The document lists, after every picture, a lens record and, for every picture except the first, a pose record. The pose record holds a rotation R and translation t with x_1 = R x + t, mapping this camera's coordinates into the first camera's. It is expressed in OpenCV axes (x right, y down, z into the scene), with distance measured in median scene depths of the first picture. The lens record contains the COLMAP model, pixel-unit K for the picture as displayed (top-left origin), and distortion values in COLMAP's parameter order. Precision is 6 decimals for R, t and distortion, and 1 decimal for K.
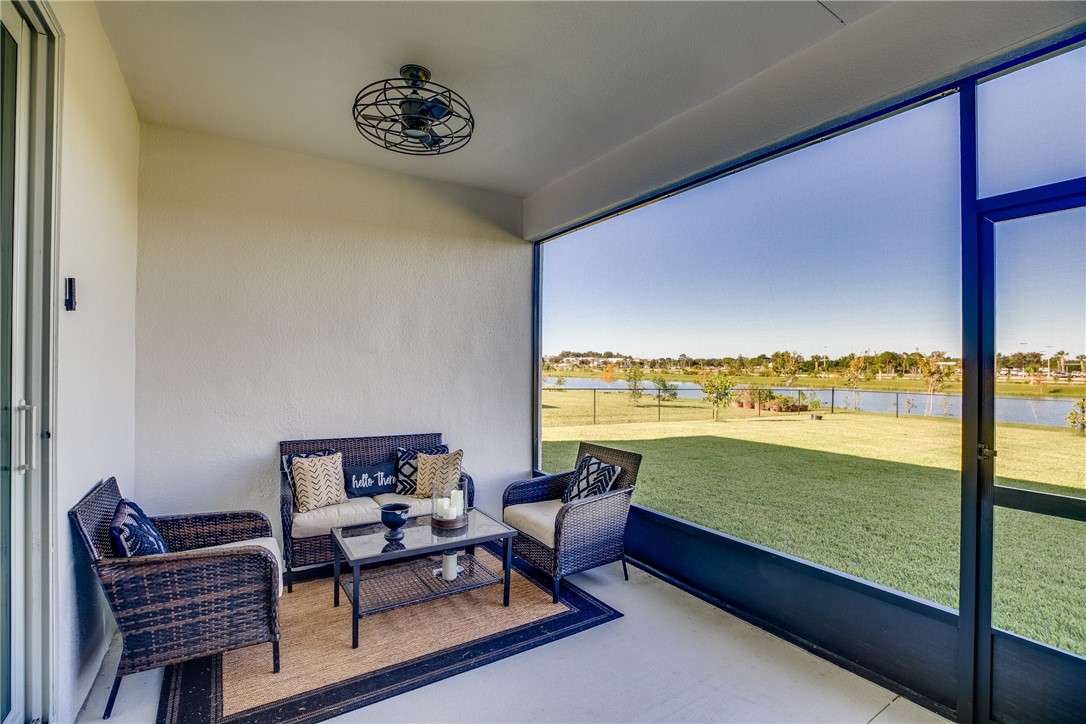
lens RADIAL K [[497.8, 0, 548.6], [0, 497.8, 364.6], [0, 0, 1]] dist [-0.043761, 0.014203]
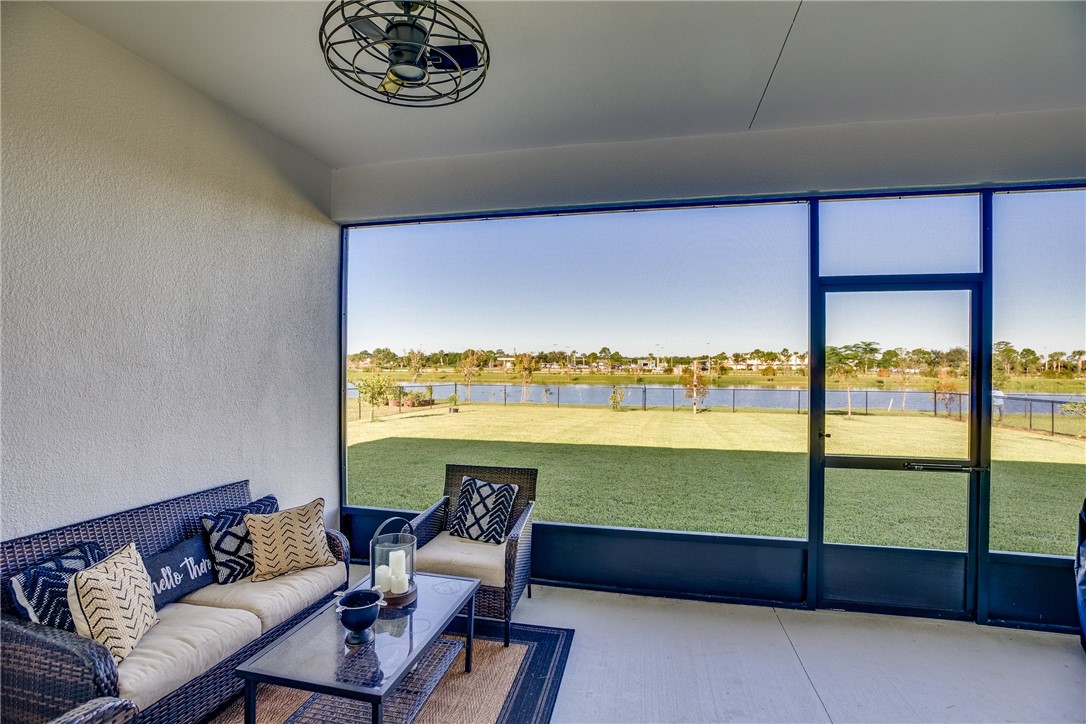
lens RADIAL K [[497.8, 0, 548.6], [0, 497.8, 364.6], [0, 0, 1]] dist [-0.043761, 0.014203]
pose [[0.715502, -0.006458, 0.698581, -0.436219], [-0.000088, 0.999956, 0.009335, -0.033550], [-0.698610, -0.006741, 0.715471, 0.235939]]
